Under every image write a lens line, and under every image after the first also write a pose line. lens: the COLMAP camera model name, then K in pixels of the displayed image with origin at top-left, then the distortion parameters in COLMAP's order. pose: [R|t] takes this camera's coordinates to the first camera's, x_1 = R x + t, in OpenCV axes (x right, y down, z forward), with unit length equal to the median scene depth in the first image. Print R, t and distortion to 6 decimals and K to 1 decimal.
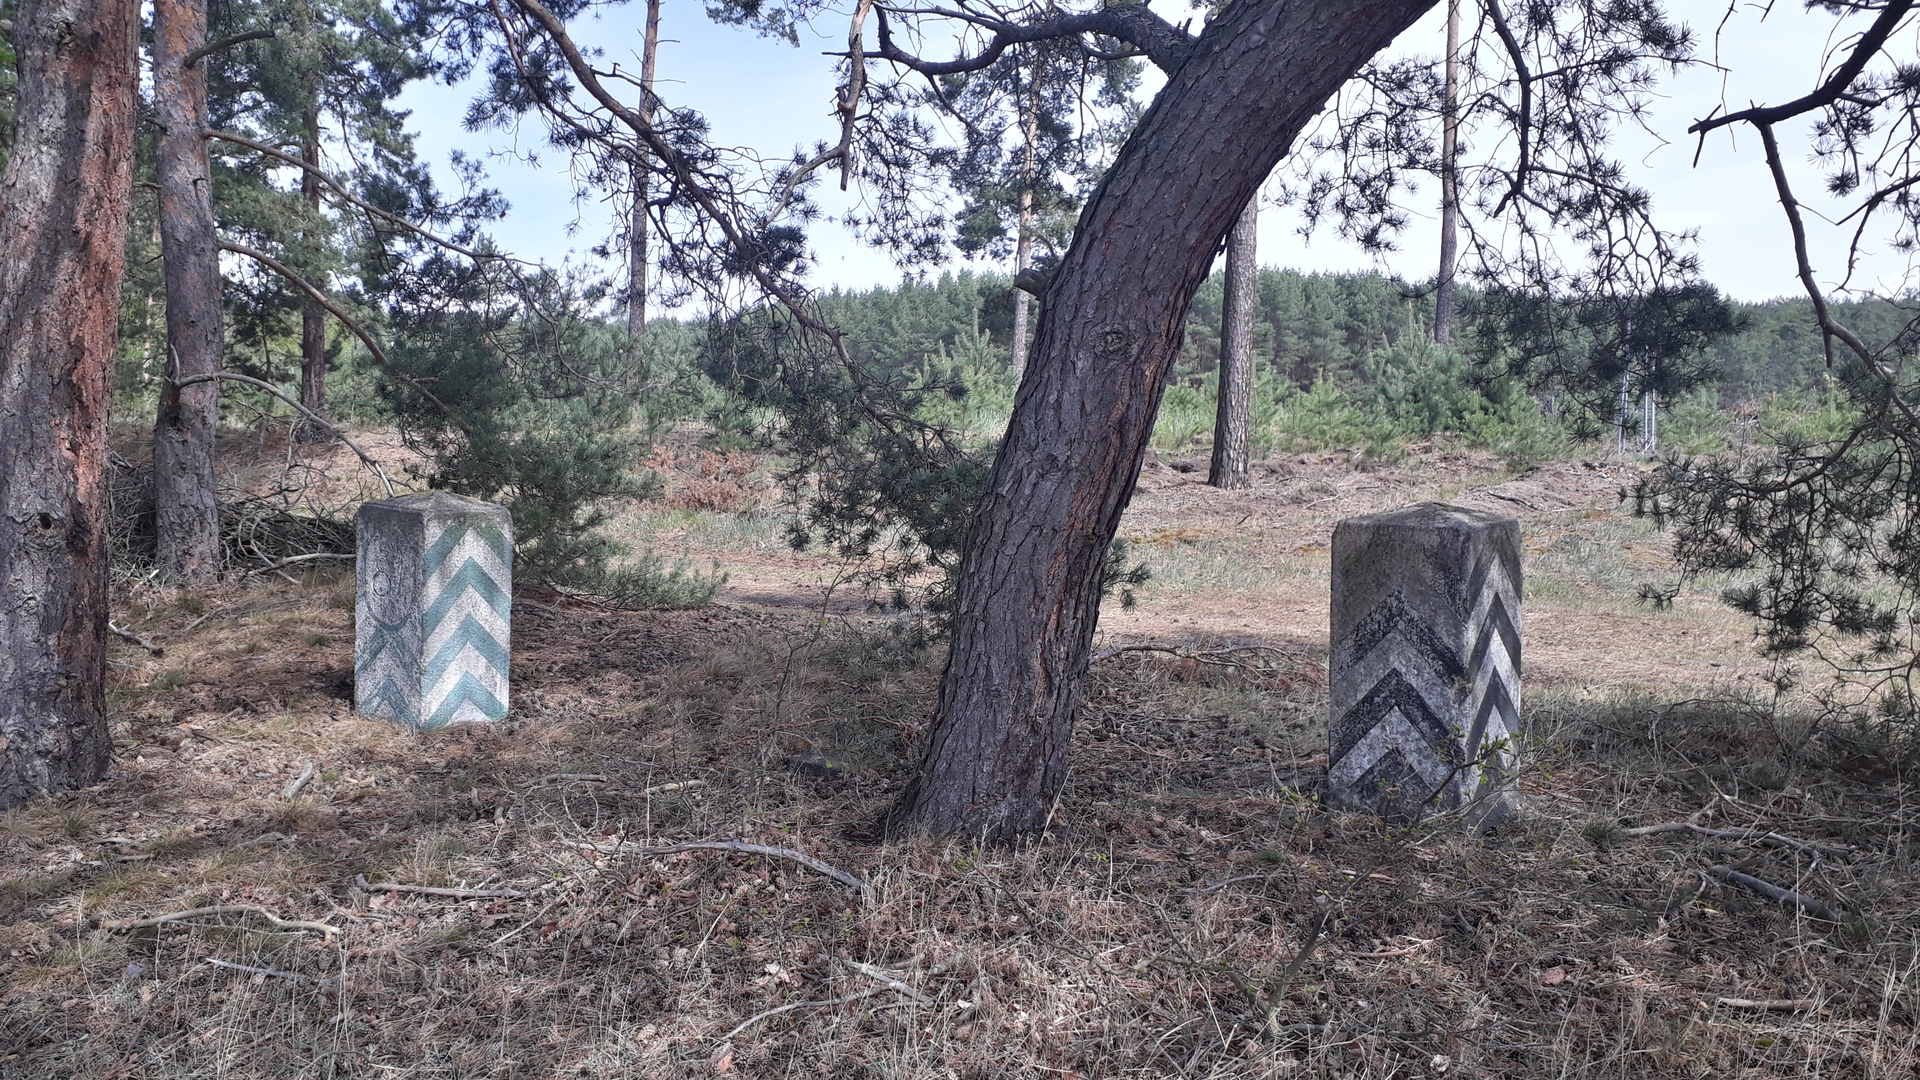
lens RADIAL K [[1573.7, 0, 960.0], [0, 1573.7, 540.0], [0, 0, 1]] dist [0.020377, -0.013468]
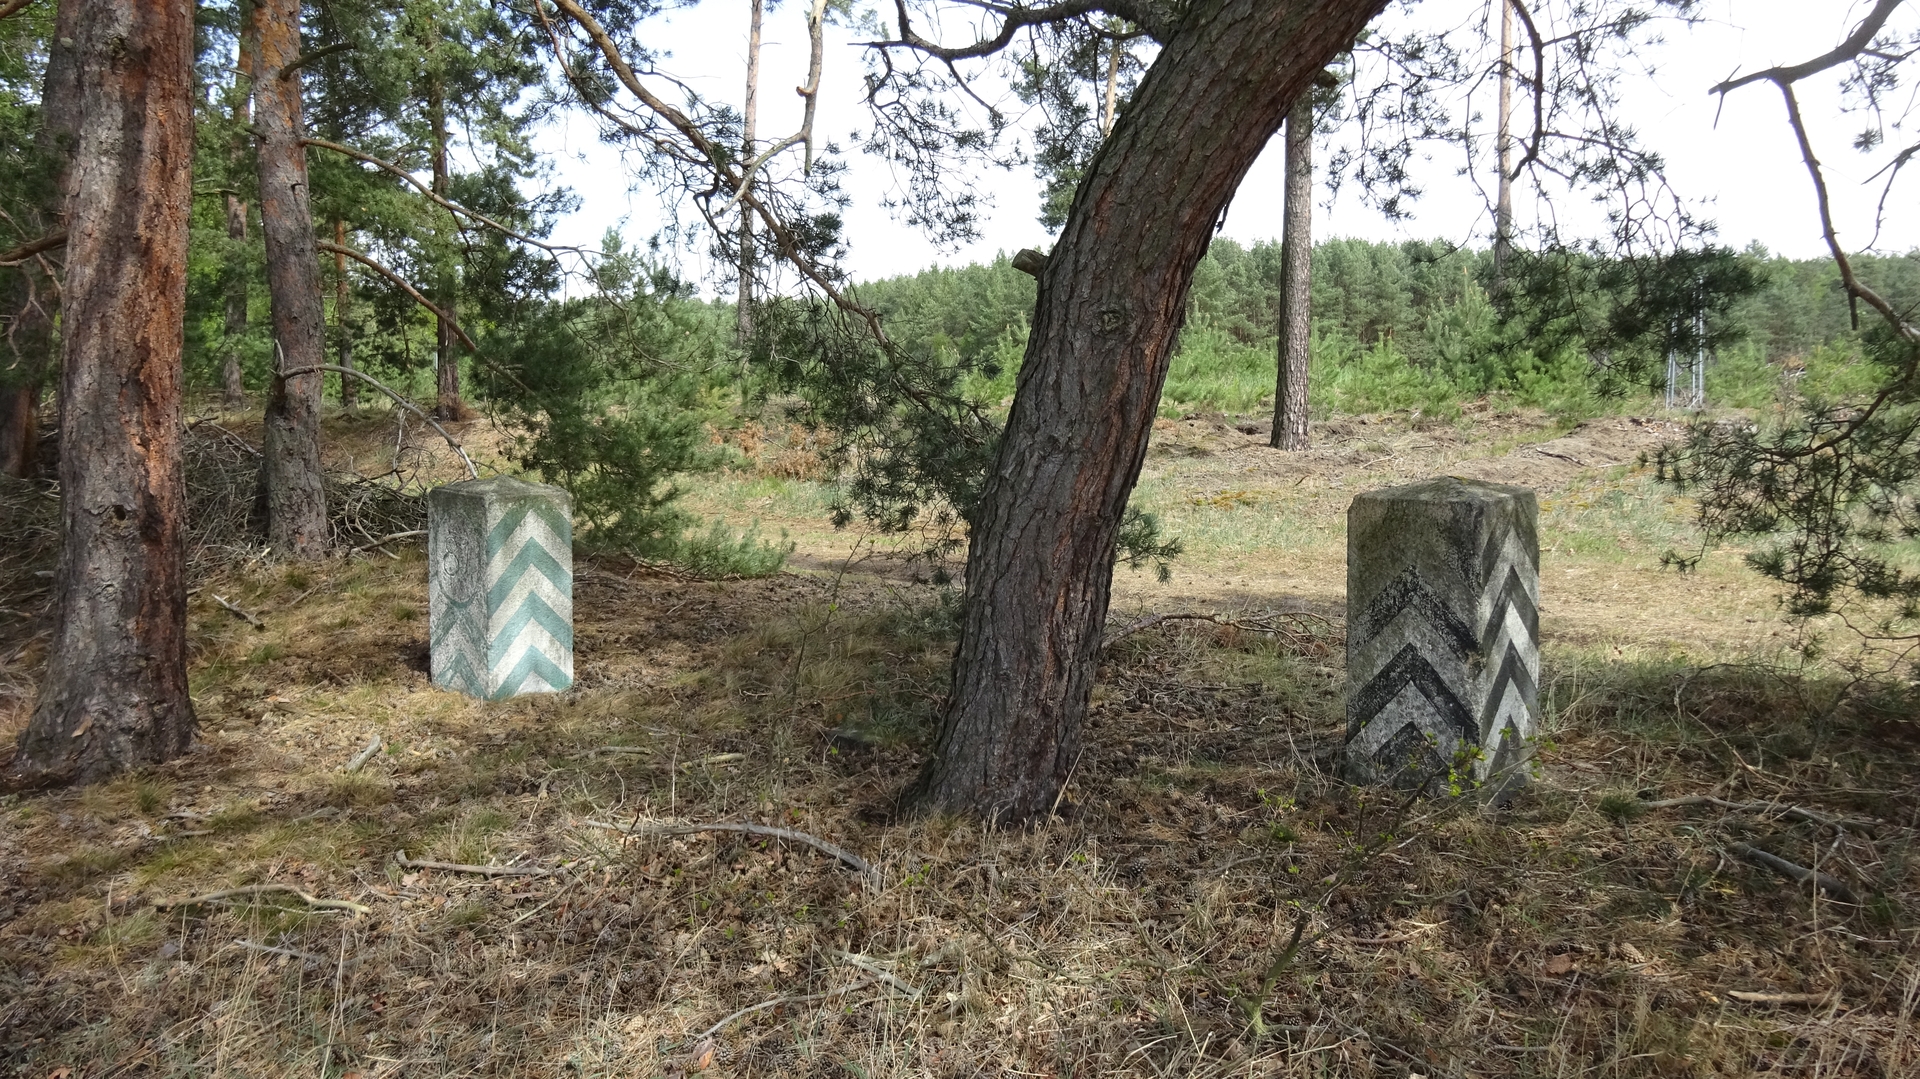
lens RADIAL K [[1448.7, 0, 976.8], [0, 1448.7, 523.0], [0, 0, 1]] dist [-0.000303, 0.005068]
pose [[0.998358, -0.015565, -0.055124, 0.047180], [0.016546, 0.999712, 0.017381, -0.012184], [0.054838, -0.018265, 0.998328, 0.061607]]
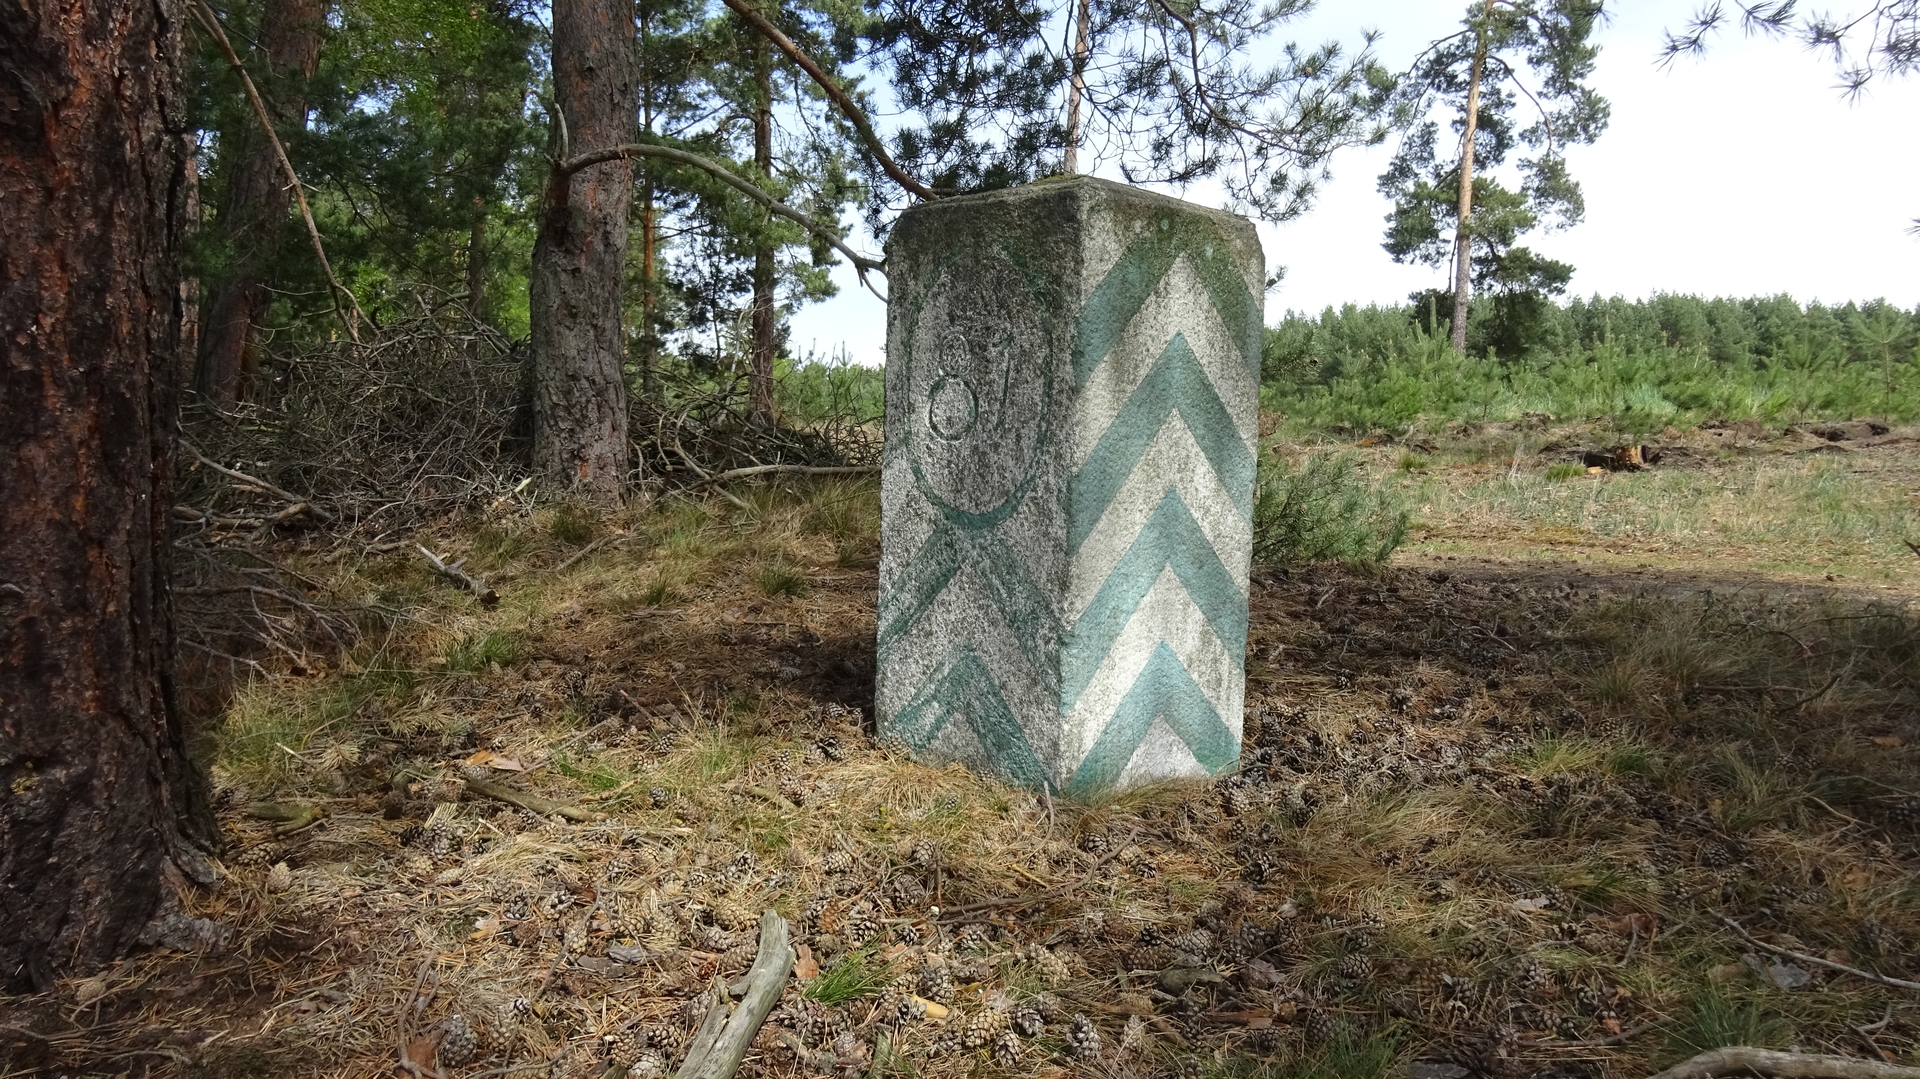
lens RADIAL K [[1448.7, 0, 976.8], [0, 1448.7, 523.0], [0, 0, 1]] dist [-0.000303, 0.005068]
pose [[0.971966, 0.003171, -0.235100, -0.337112], [-0.010781, 0.999459, -0.031088, 0.081094], [0.234874, 0.032751, 0.971474, 0.801353]]
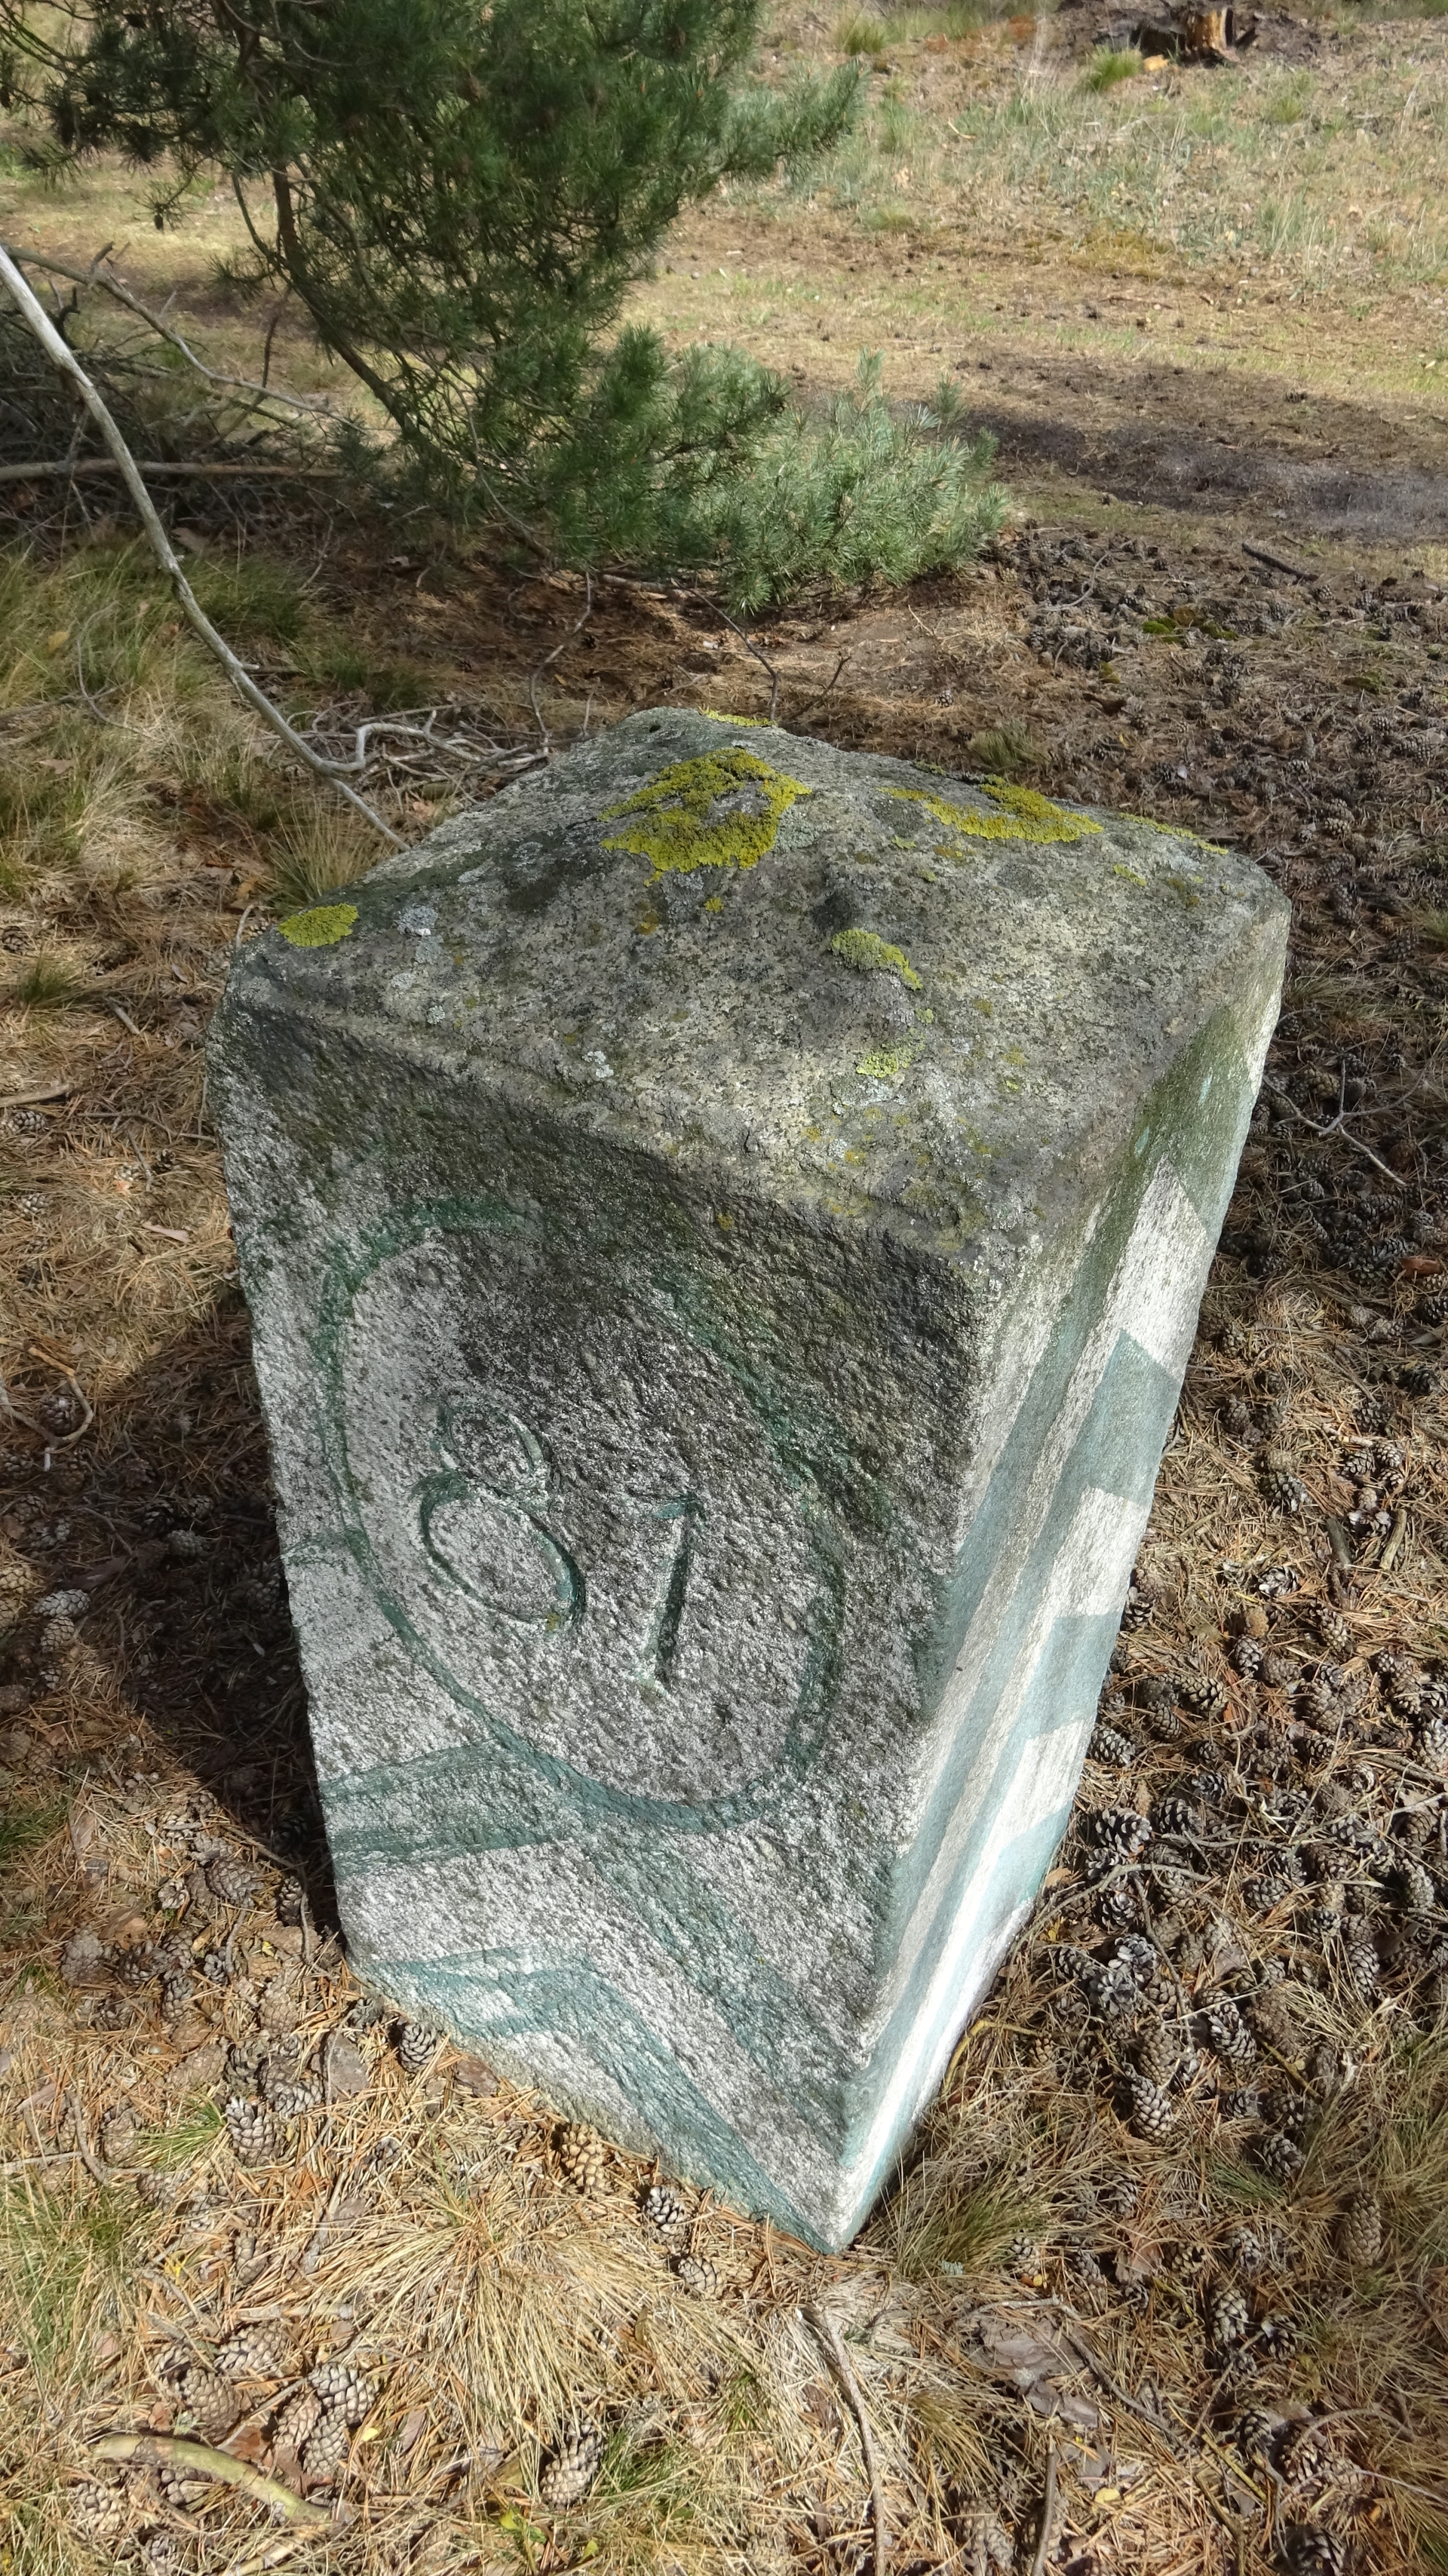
lens RADIAL K [[1928.5, 0, 736.2], [0, 1928.5, 1316.4], [0, 0, 1]] dist [-0.005574, -0.006035]
pose [[0.998395, -0.040291, 0.039801, -0.426286], [0.010823, 0.825554, 0.564220, -0.102494], [-0.055591, -0.562883, 0.824665, 1.056391]]
